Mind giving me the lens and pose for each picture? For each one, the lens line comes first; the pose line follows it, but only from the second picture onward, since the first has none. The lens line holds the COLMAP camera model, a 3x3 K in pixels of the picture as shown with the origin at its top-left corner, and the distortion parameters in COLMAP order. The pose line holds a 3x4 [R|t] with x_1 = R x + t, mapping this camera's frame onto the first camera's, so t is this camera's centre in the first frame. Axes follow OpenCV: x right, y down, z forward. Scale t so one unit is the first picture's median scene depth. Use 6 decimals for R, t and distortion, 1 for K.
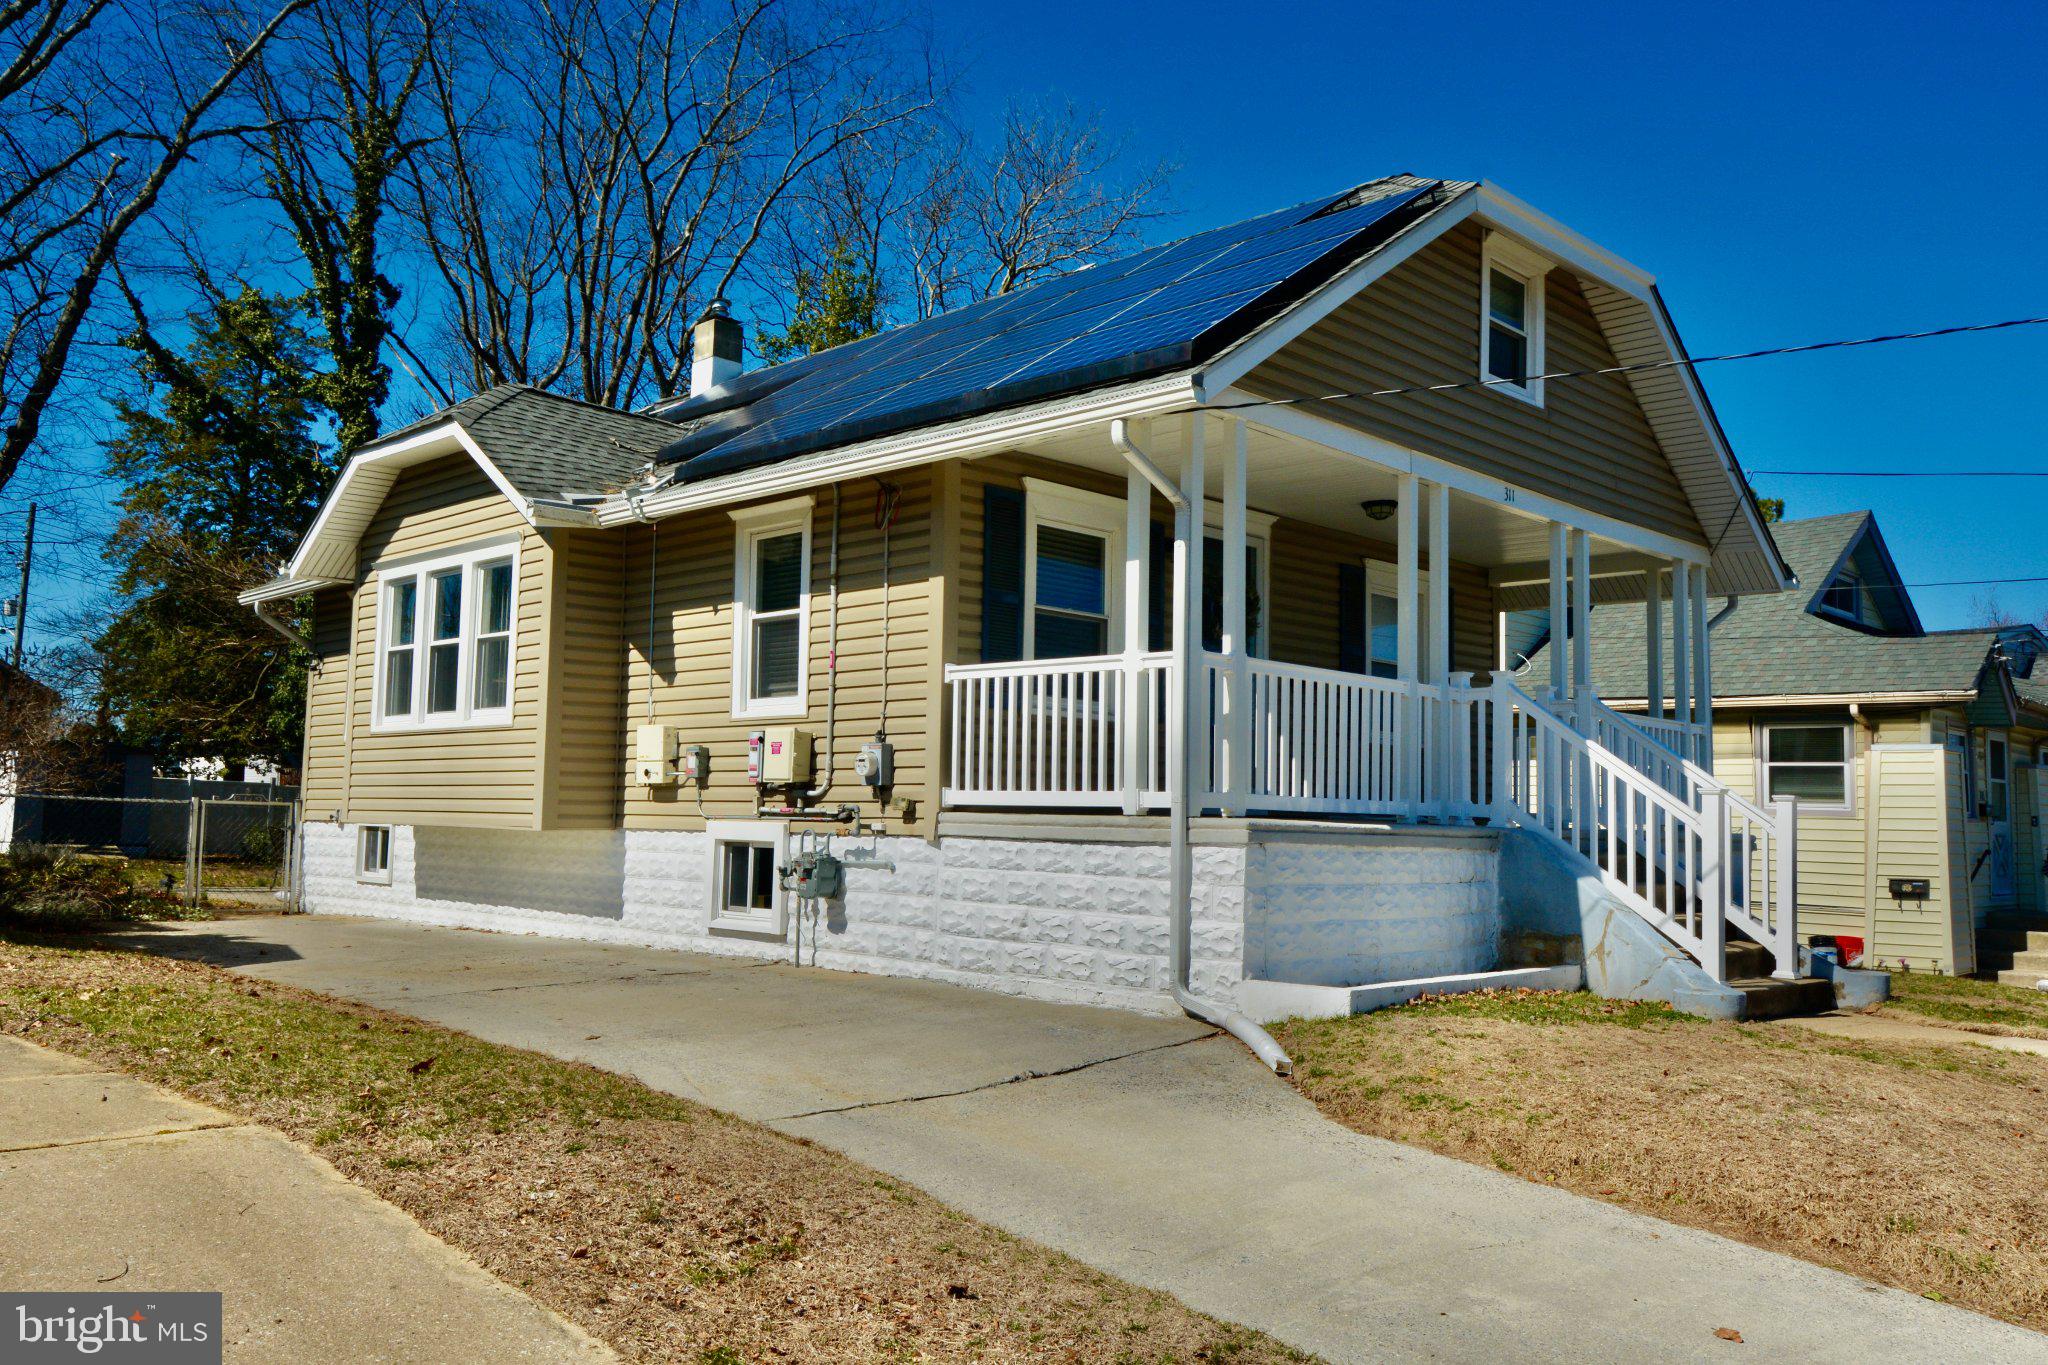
lens RADIAL K [[1608.2, 0, 1033.9], [0, 1608.2, 691.3], [0, 0, 1]] dist [0.004873, 0.002186]
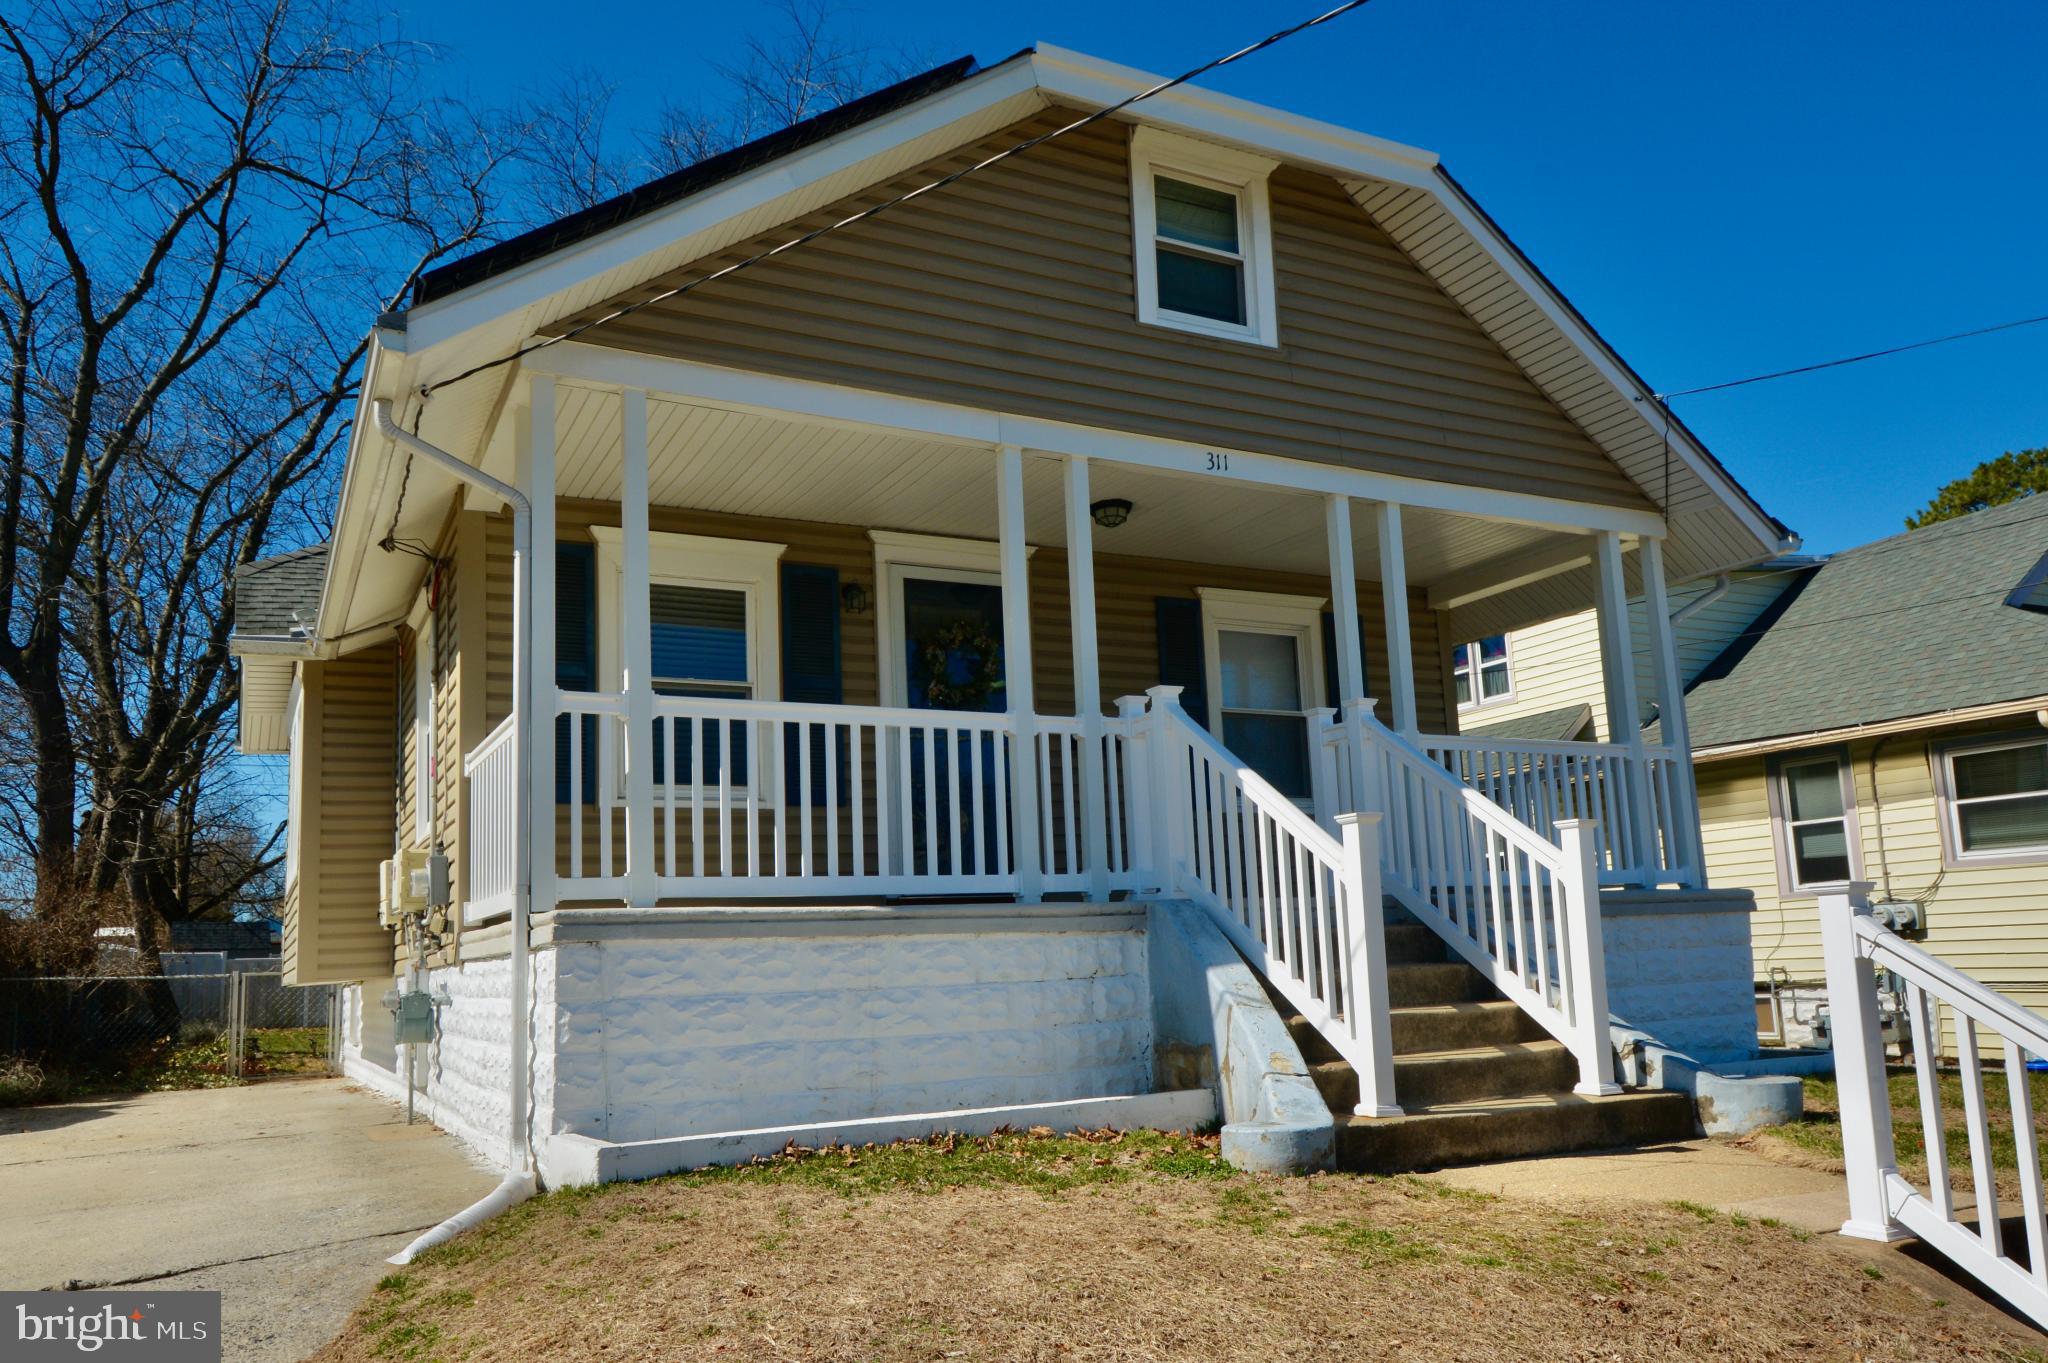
lens RADIAL K [[1473.1, 0, 1034.9], [0, 1473.1, 759.0], [0, 0, 1]] dist [0.004672, -0.002243]
pose [[0.952146, -0.103653, -0.287530, 0.408601], [0.087493, 0.993805, -0.068529, 0.058483], [0.292852, 0.040093, 0.955317, 0.325065]]
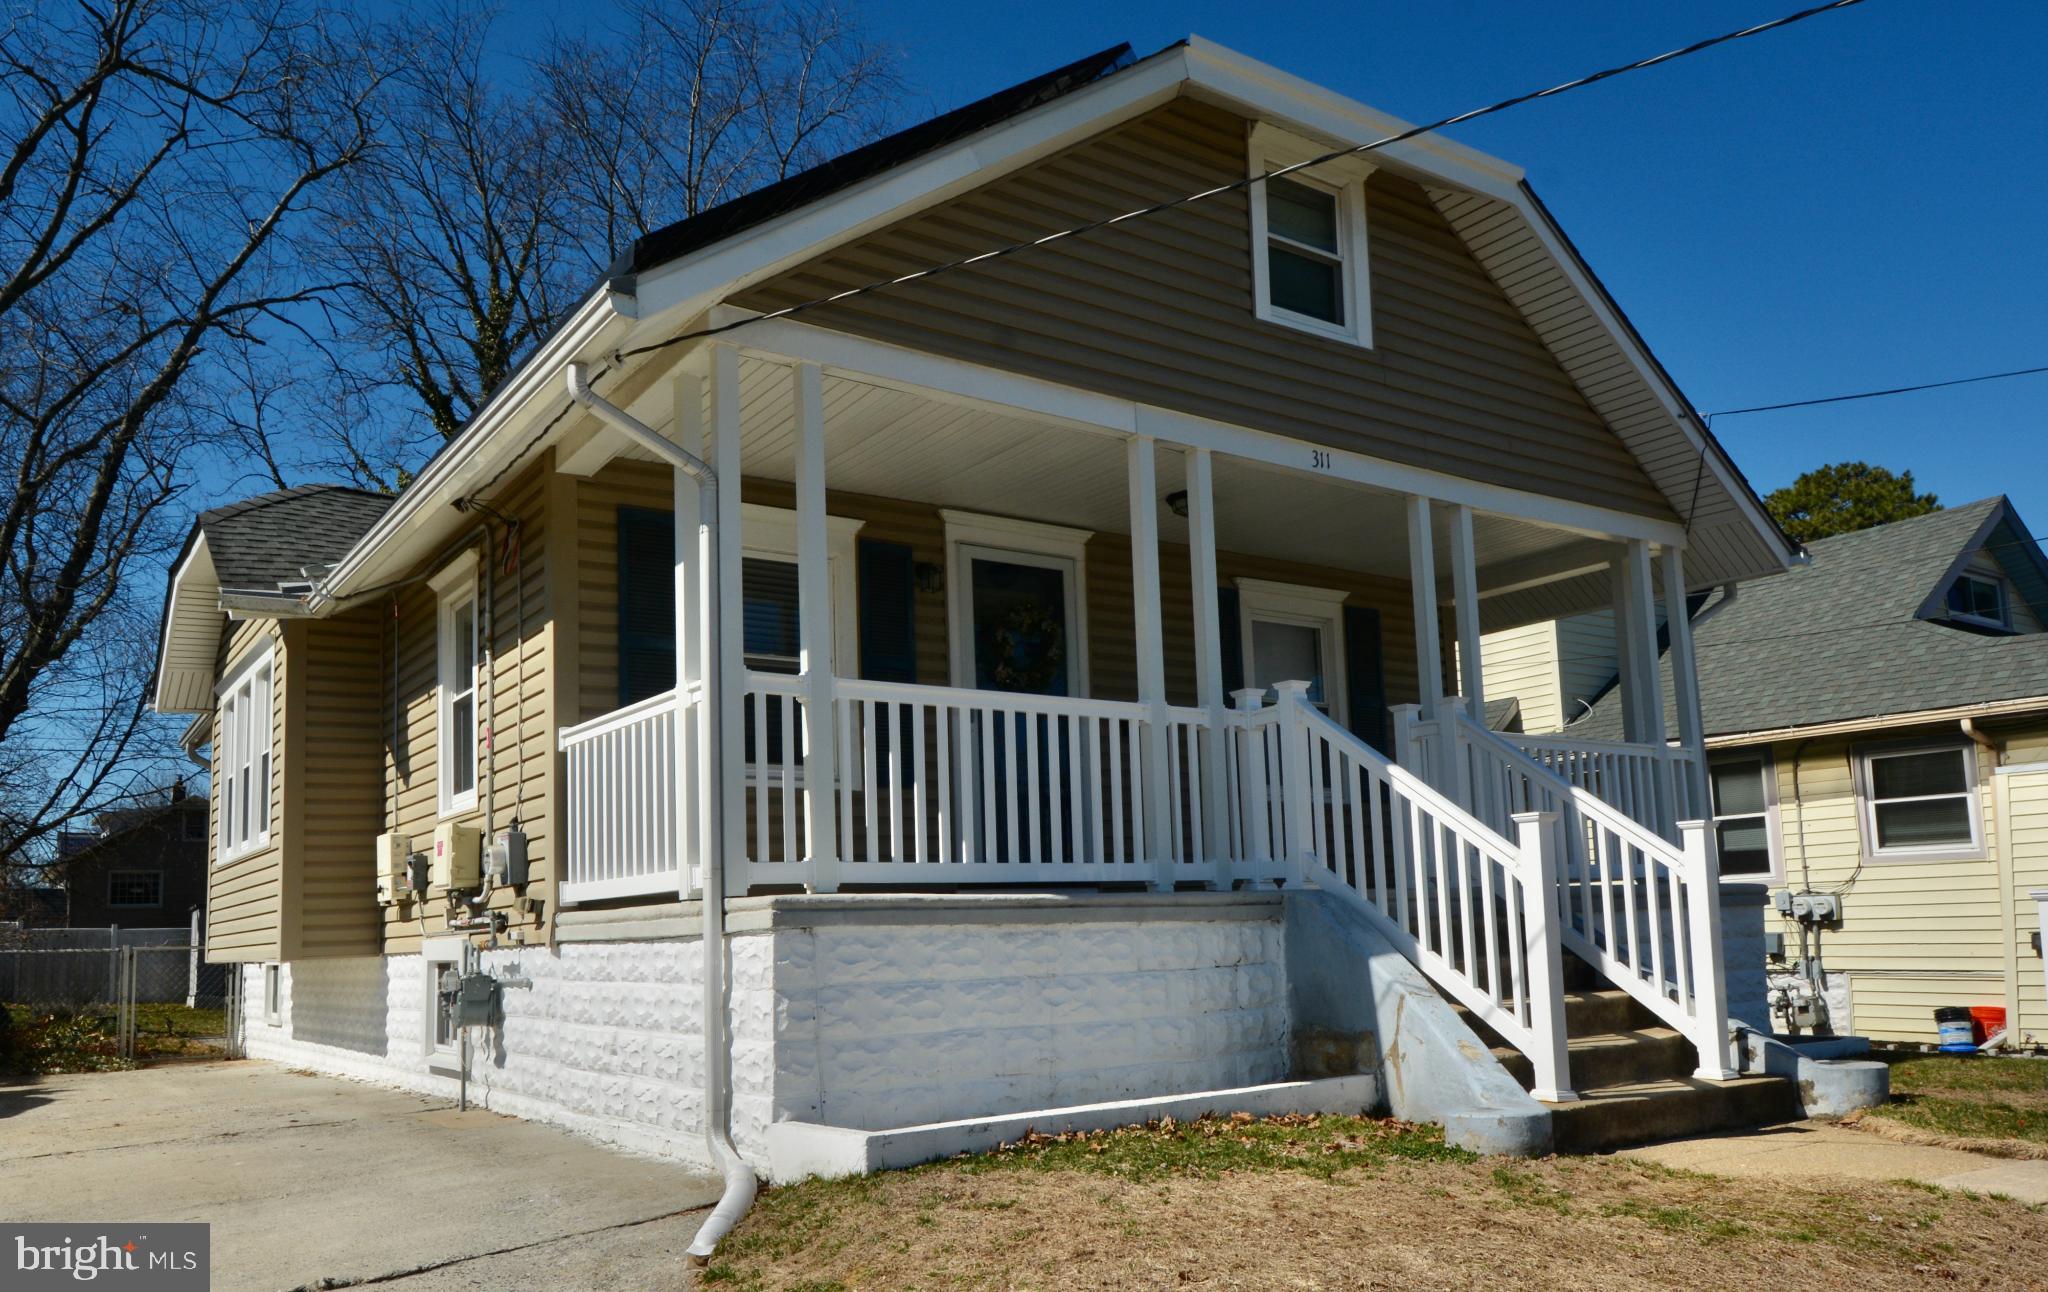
lens RADIAL K [[1506.1, 0, 1021.8], [0, 1506.1, 760.0], [0, 0, 1]] dist [0.004141, -0.005183]
pose [[0.982082, -0.075536, -0.172652, 0.275043], [0.069580, 0.996762, -0.040301, 0.041610], [0.175137, 0.027566, 0.984158, 0.274228]]
